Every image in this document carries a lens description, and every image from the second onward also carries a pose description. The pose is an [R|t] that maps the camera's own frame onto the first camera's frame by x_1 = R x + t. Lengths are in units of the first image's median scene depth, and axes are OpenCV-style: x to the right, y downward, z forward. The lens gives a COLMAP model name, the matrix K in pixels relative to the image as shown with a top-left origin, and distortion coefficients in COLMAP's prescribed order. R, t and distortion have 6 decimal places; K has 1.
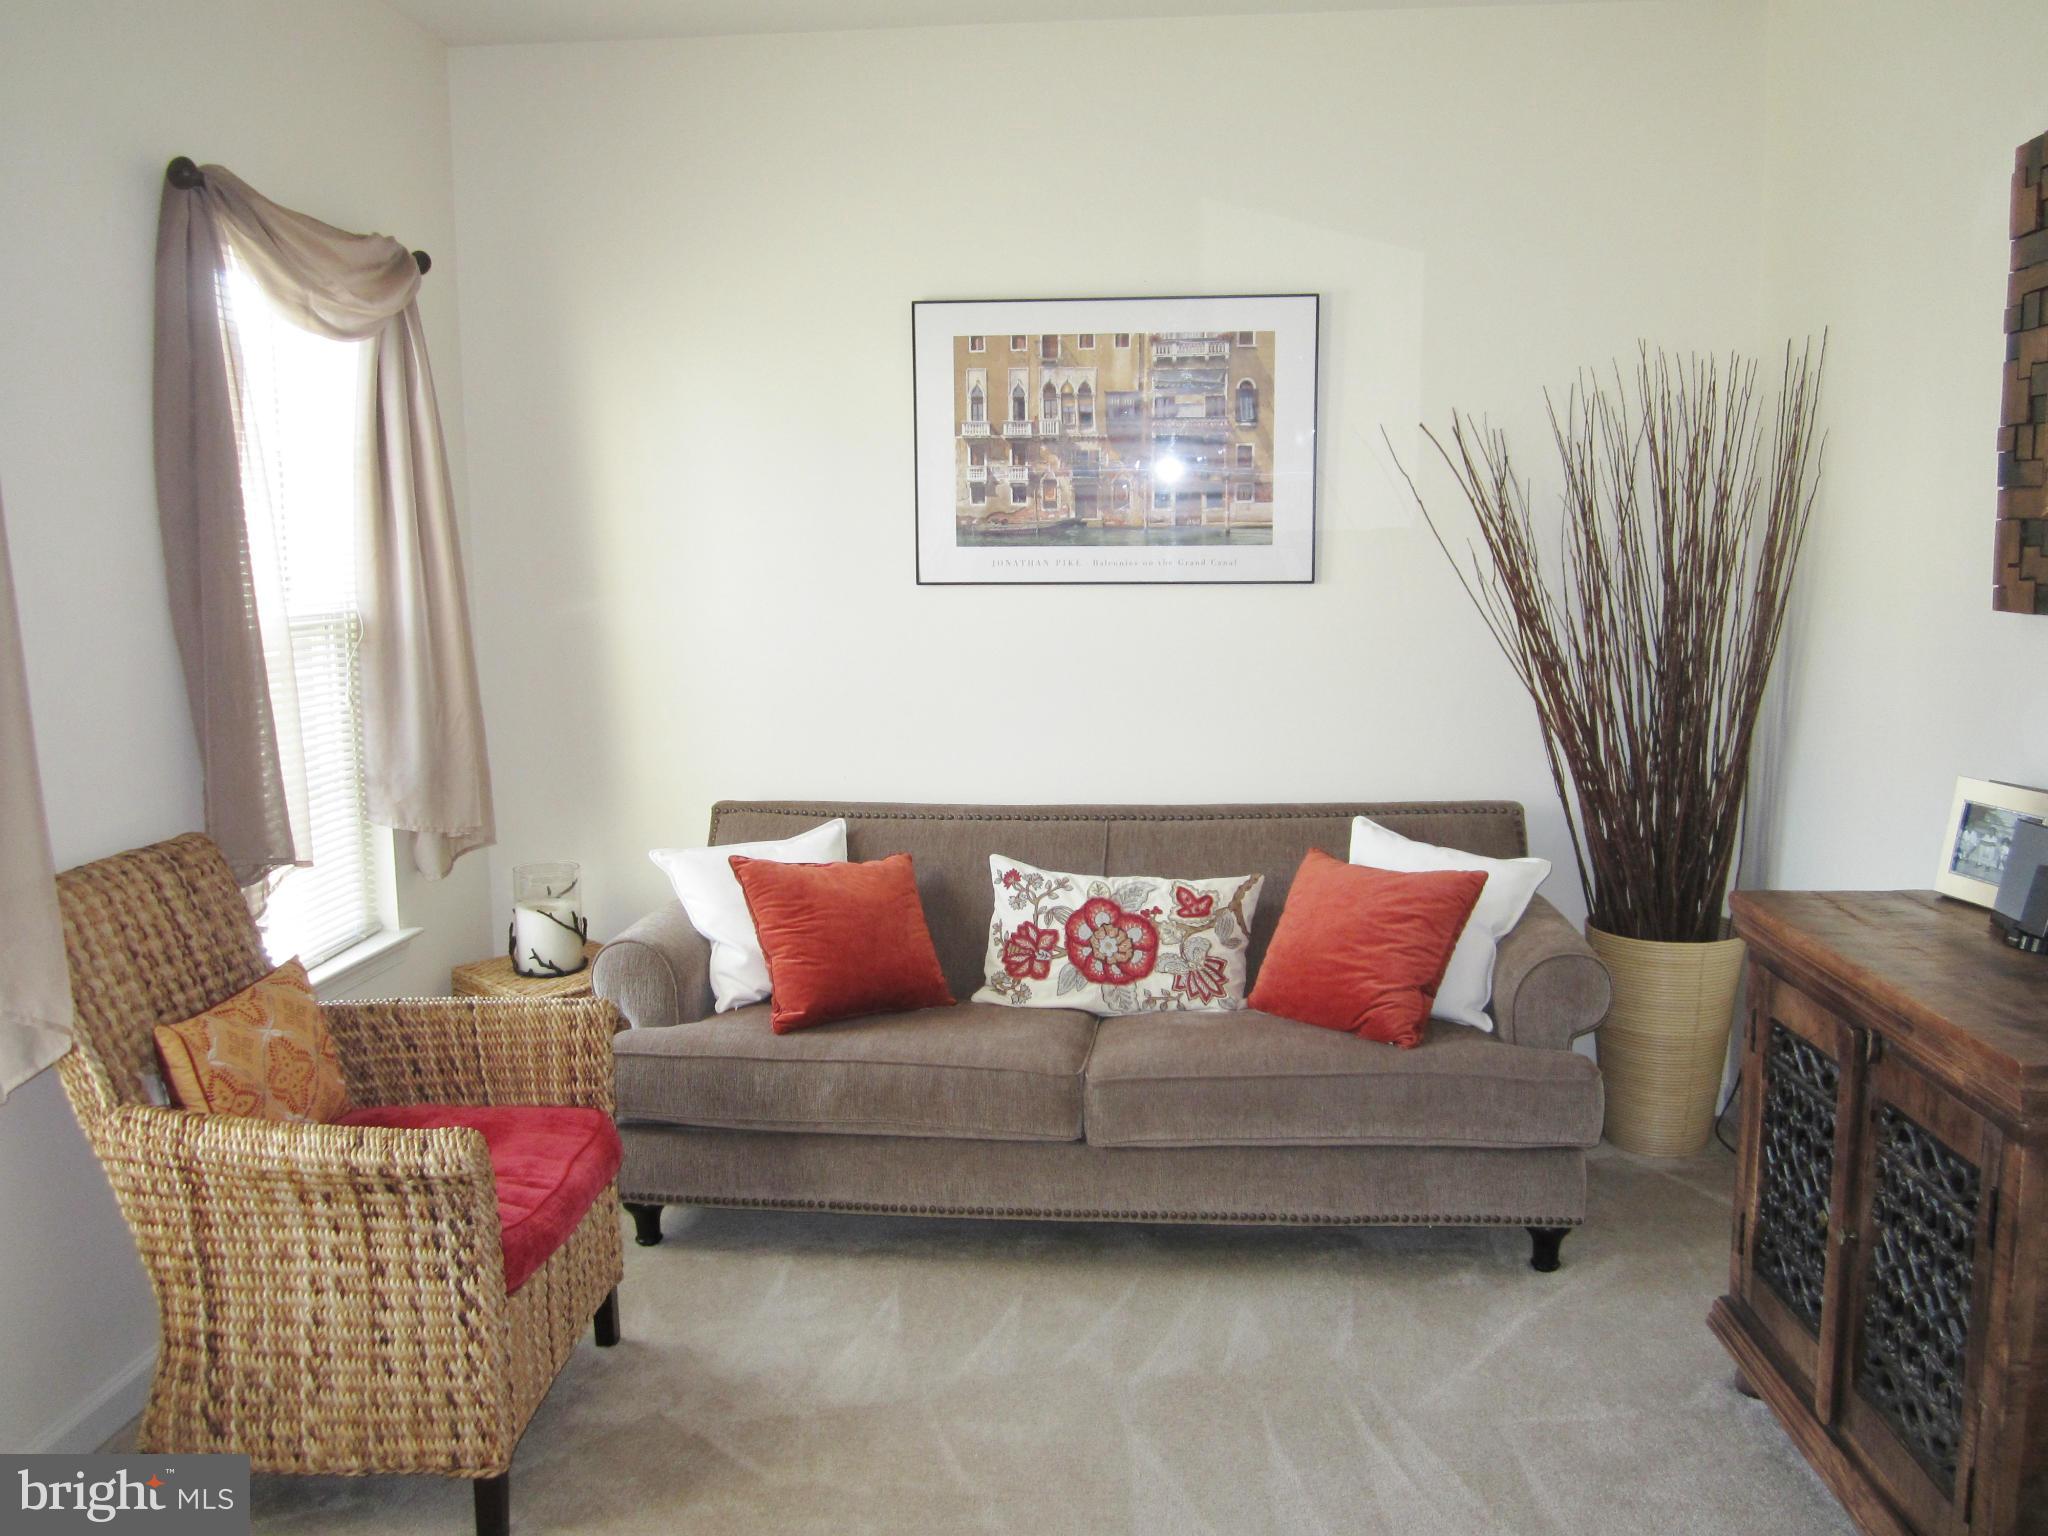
lens RADIAL K [[1696.3, 0, 1024.0], [0, 1696.3, 768.0], [0, 0, 1]] dist [-0.043270, 0.011934]
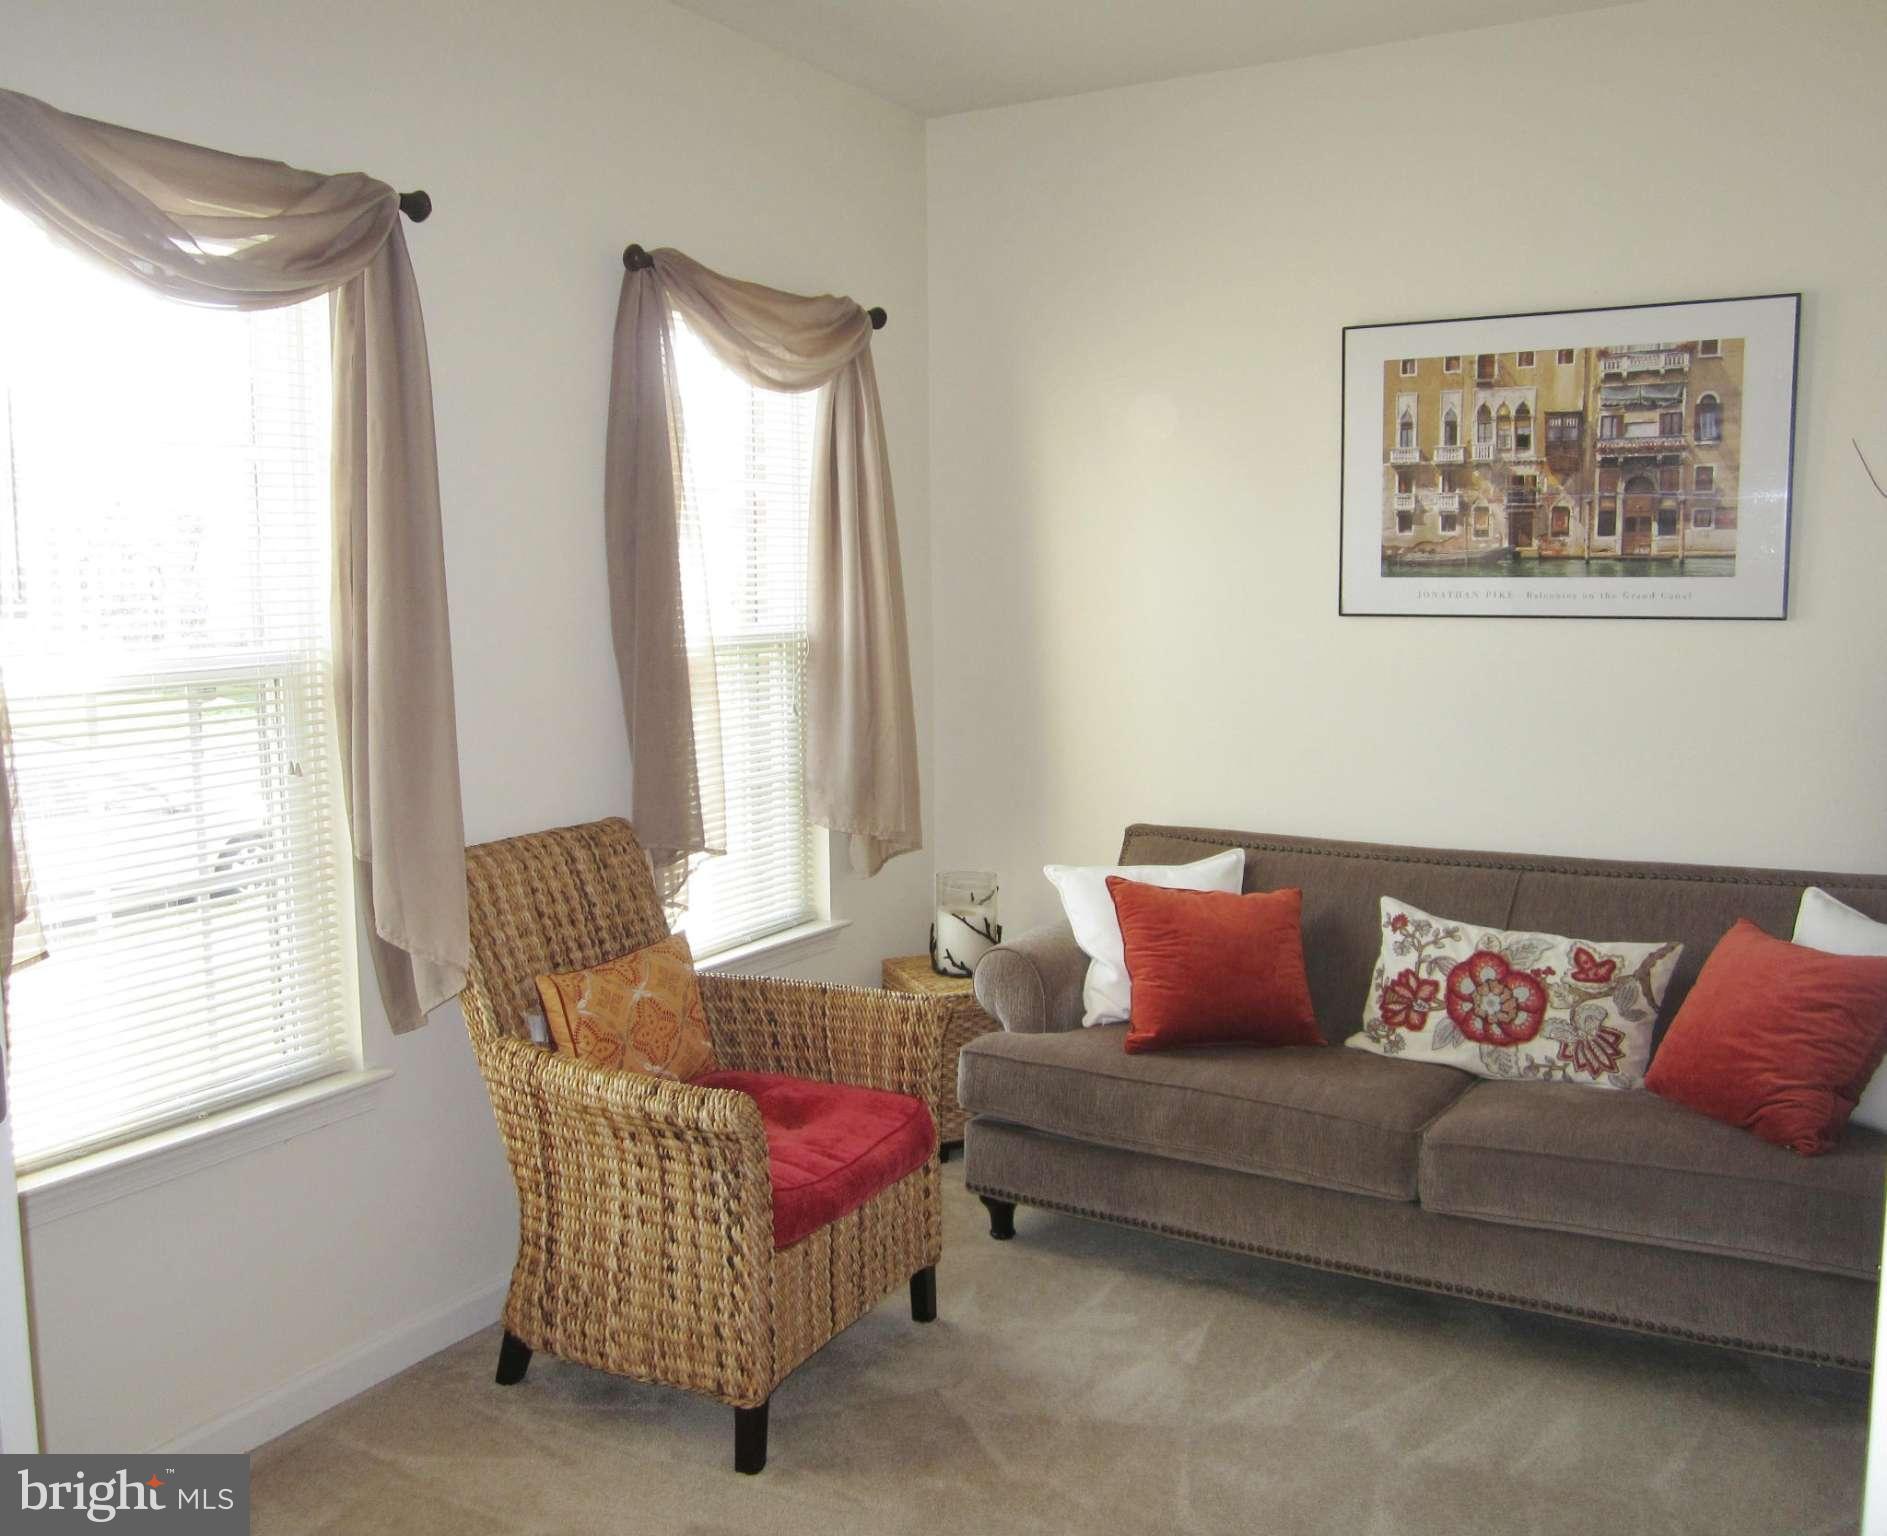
lens RADIAL K [[1713.5, 0, 943.5], [0, 1713.5, 768.0], [0, 0, 1]] dist [-0.049614, 0.026326]
pose [[0.898266, 0.050562, -0.436535, 0.190432], [-0.057920, 0.998315, -0.003553, -0.004228], [0.435619, 0.028475, 0.899680, 0.018633]]
